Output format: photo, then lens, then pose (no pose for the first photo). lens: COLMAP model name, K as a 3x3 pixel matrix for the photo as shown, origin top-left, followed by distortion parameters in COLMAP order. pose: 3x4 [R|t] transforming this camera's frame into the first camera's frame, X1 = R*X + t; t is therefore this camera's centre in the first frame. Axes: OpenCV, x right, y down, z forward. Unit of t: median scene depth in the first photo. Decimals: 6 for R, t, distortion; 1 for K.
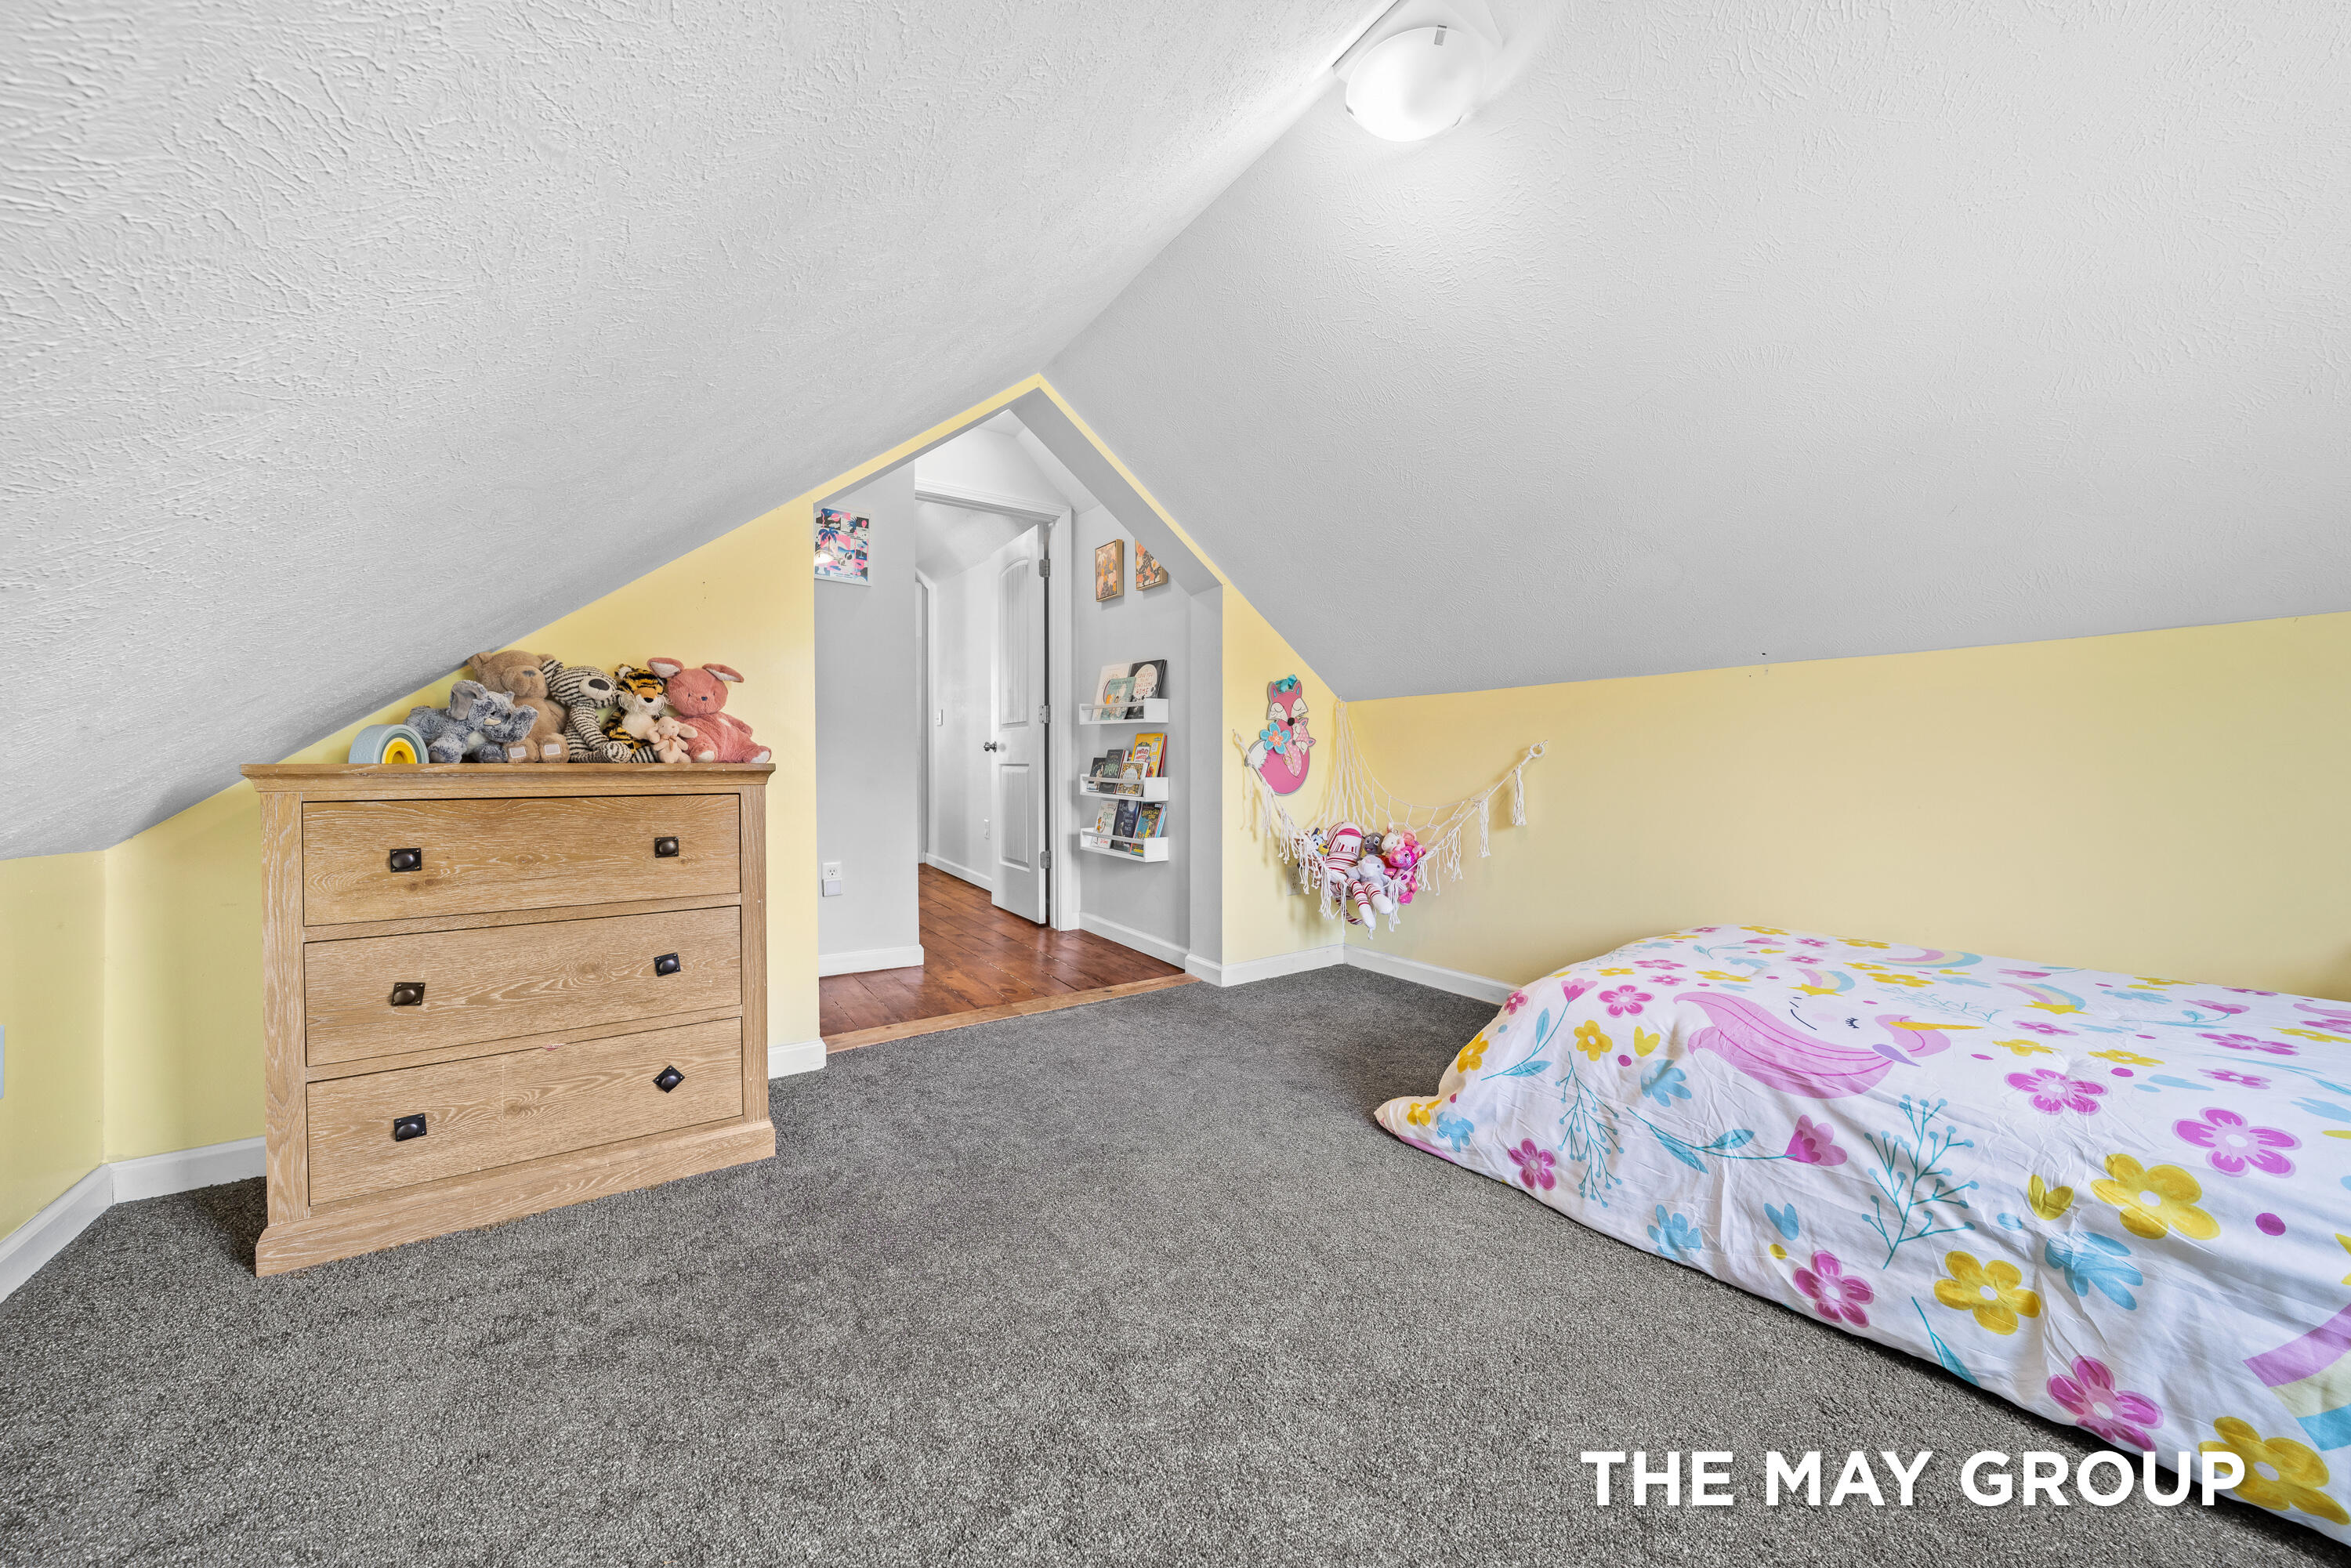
lens RADIAL K [[842.9, 0, 1189.8], [0, 842.9, 789.5], [0, 0, 1]] dist [-0.001159, -0.001918]
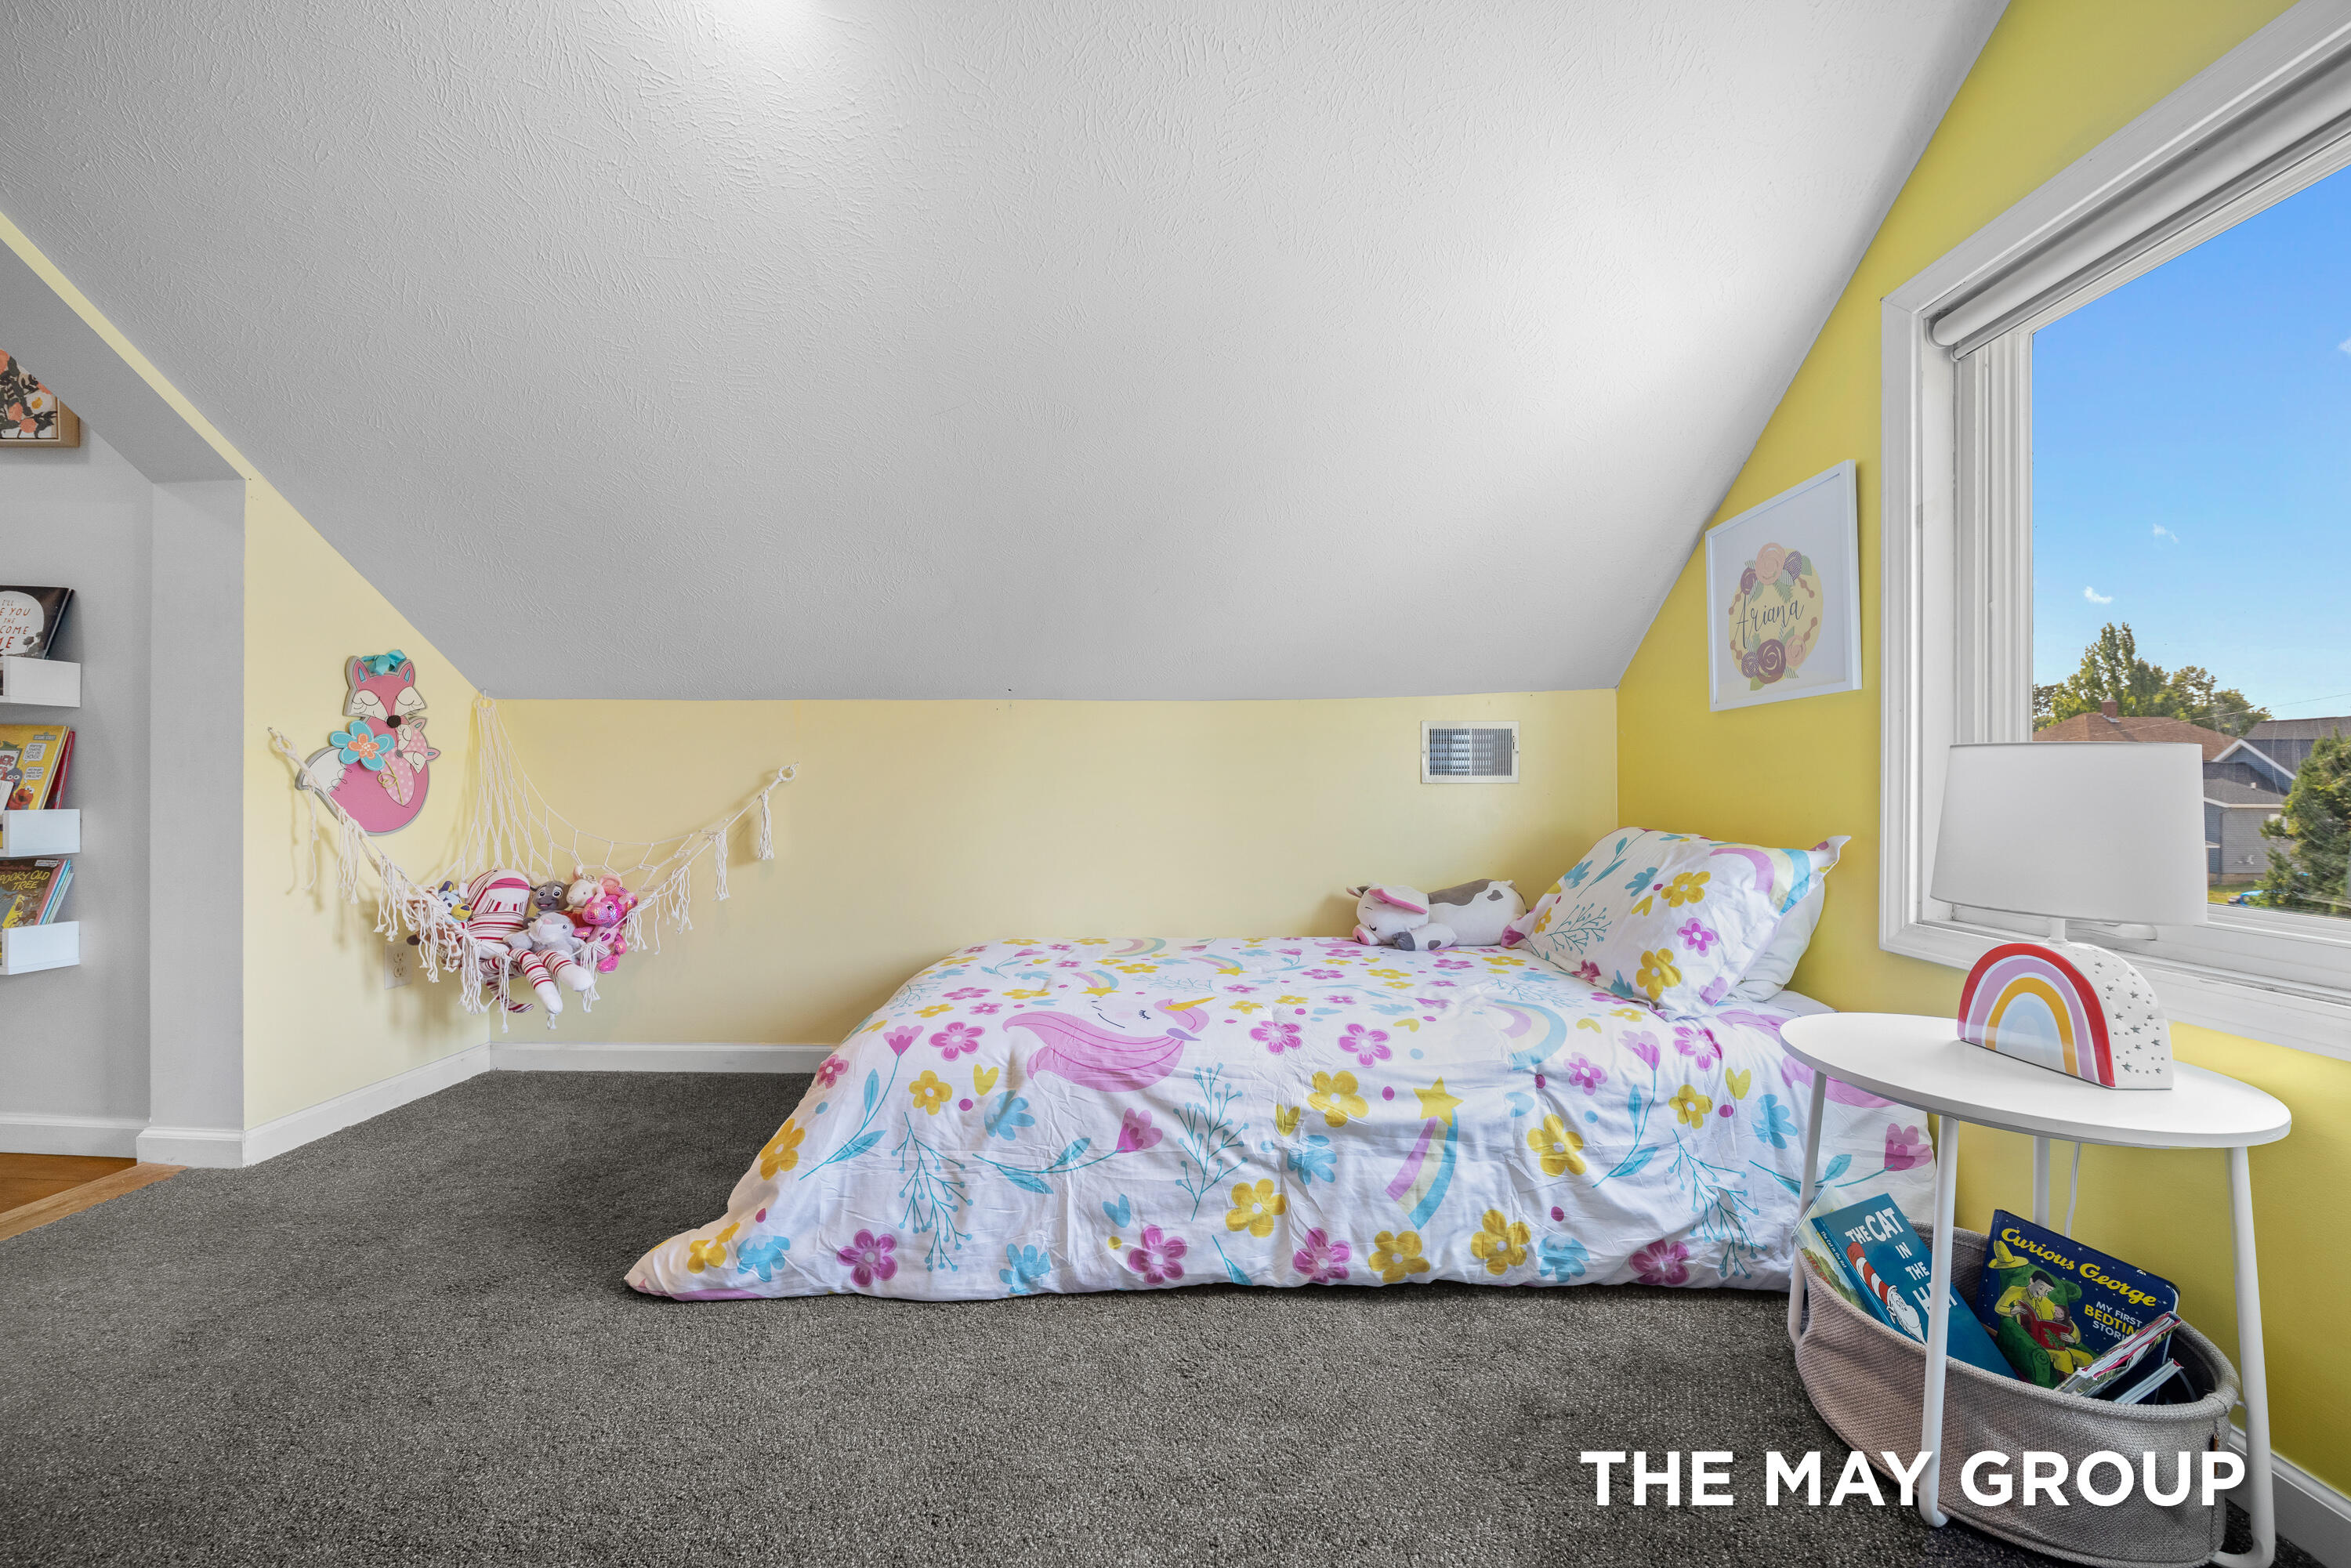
lens RADIAL K [[842.9, 0, 1189.8], [0, 842.9, 789.5], [0, 0, 1]] dist [-0.001159, -0.001918]
pose [[0.577034, 0.004056, 0.816710, -0.110904], [0.017922, 0.999684, -0.017628, -0.010069], [-0.816523, 0.024809, 0.576779, 0.239145]]
